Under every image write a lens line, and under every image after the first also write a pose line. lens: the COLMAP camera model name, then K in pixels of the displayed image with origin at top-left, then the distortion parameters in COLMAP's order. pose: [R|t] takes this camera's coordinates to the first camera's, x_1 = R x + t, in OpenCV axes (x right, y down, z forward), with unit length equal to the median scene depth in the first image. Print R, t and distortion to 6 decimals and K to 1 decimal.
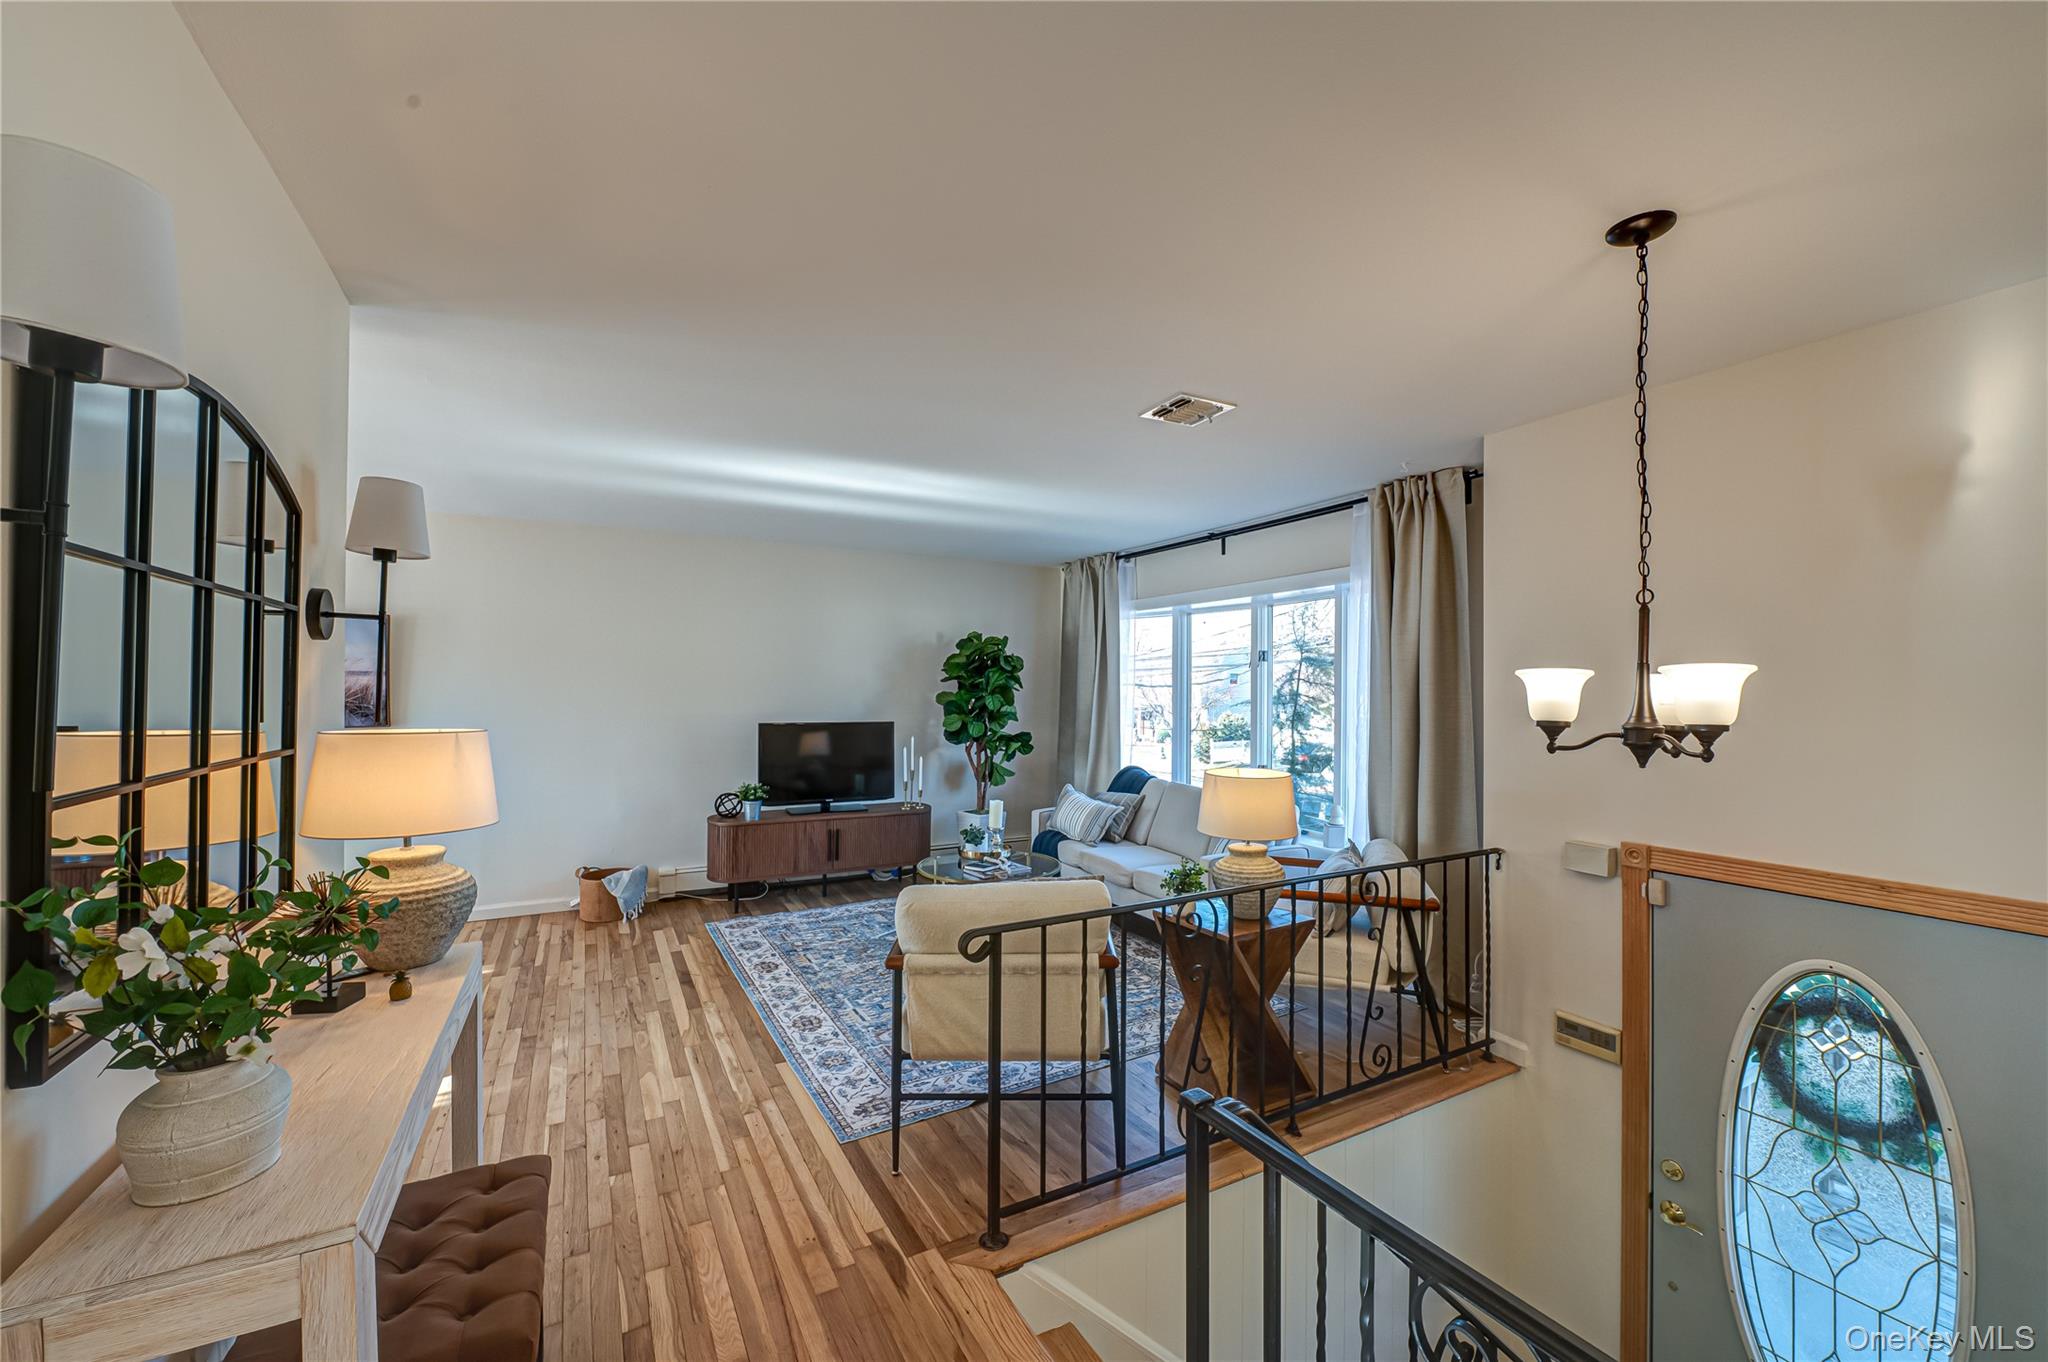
lens RADIAL K [[802.6, 0, 1025.7], [0, 802.6, 684.8], [0, 0, 1]] dist [-0.005791, -0.001470]
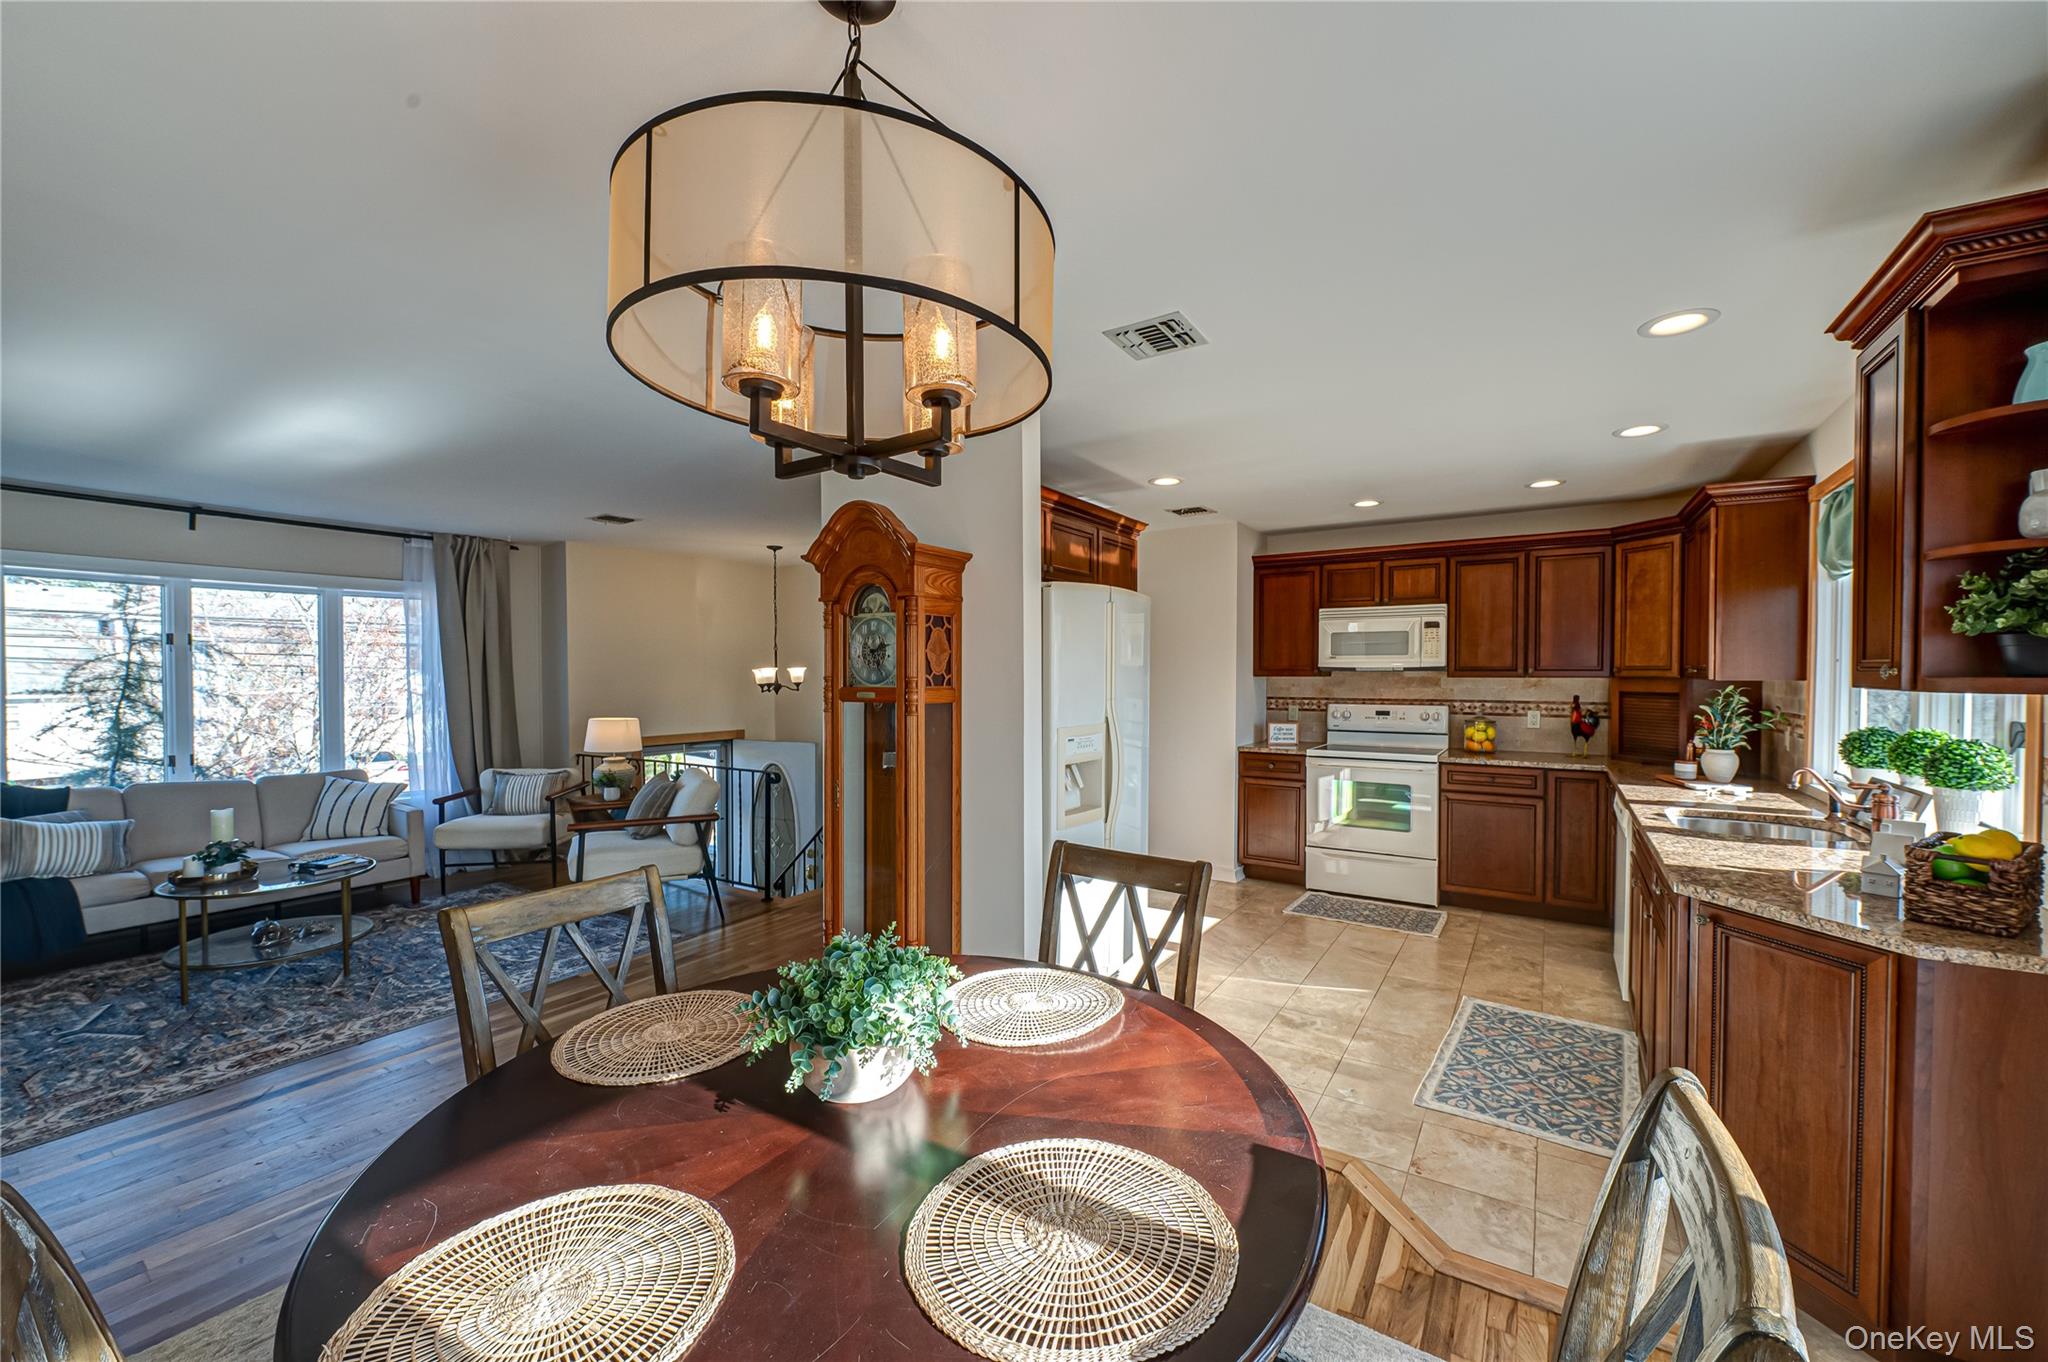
lens RADIAL K [[802.6, 0, 1028.8], [0, 802.6, 688.6], [0, 0, 1]] dist [-0.005791, -0.001470]
pose [[-0.468056, -0.018928, 0.883496, -0.998821], [-0.003467, 0.999802, 0.019583, 0.000442], [-0.883692, 0.006103, -0.468029, 0.560986]]
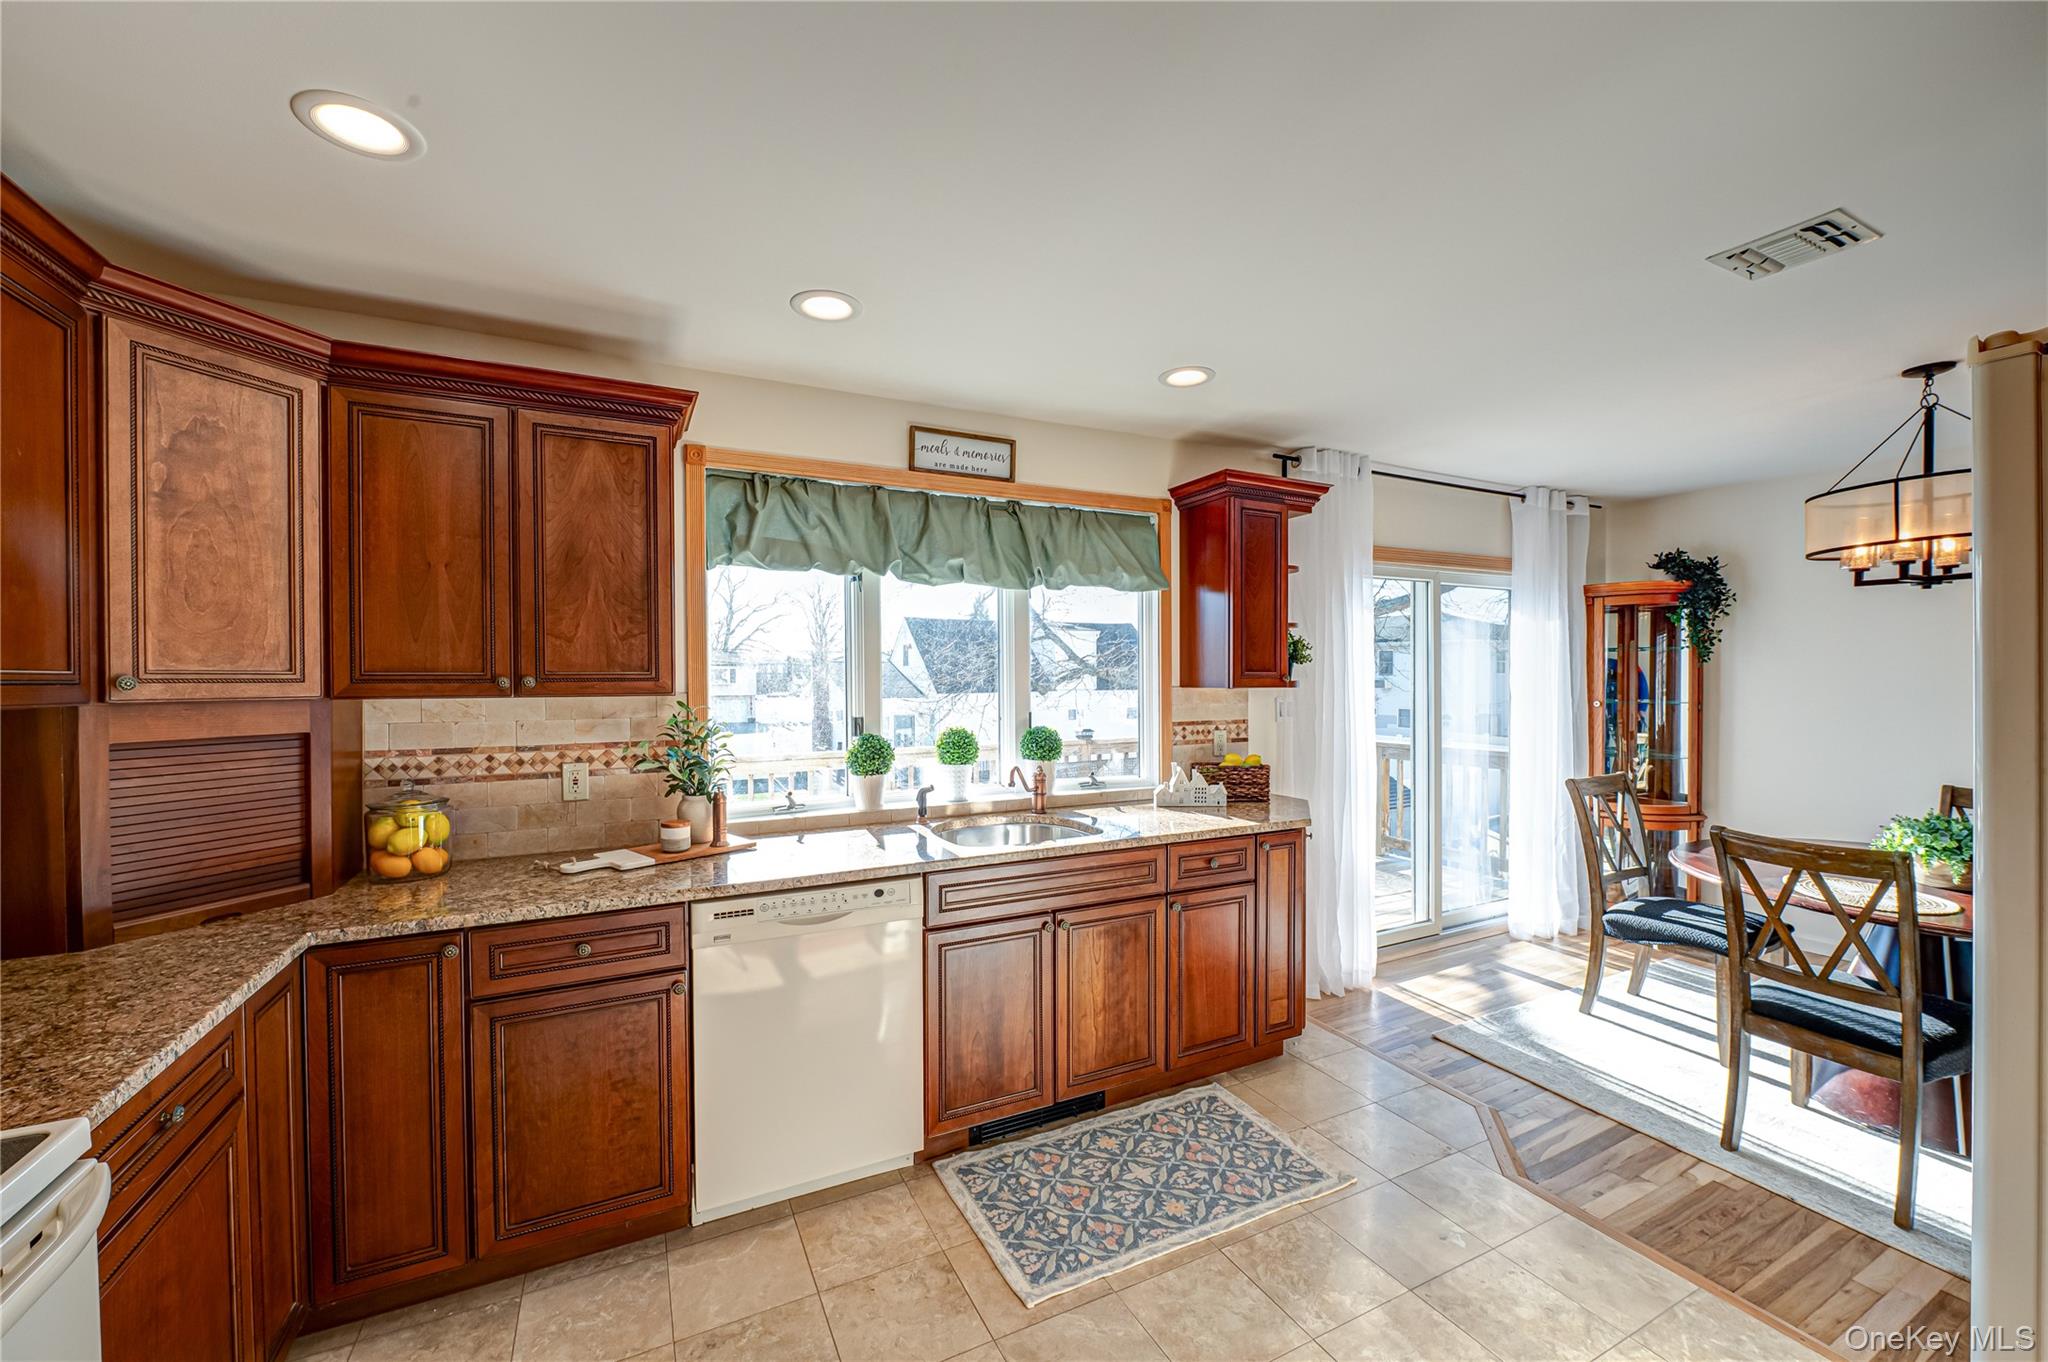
lens RADIAL K [[802.6, 0, 1031.1], [0, 802.6, 686.5], [0, 0, 1]] dist [-0.005791, -0.001470]
pose [[-0.036898, 0.010735, -0.999261, -0.262249], [0.009955, 0.999897, 0.010375, -0.002955], [0.999269, -0.009565, -0.037001, -0.041329]]
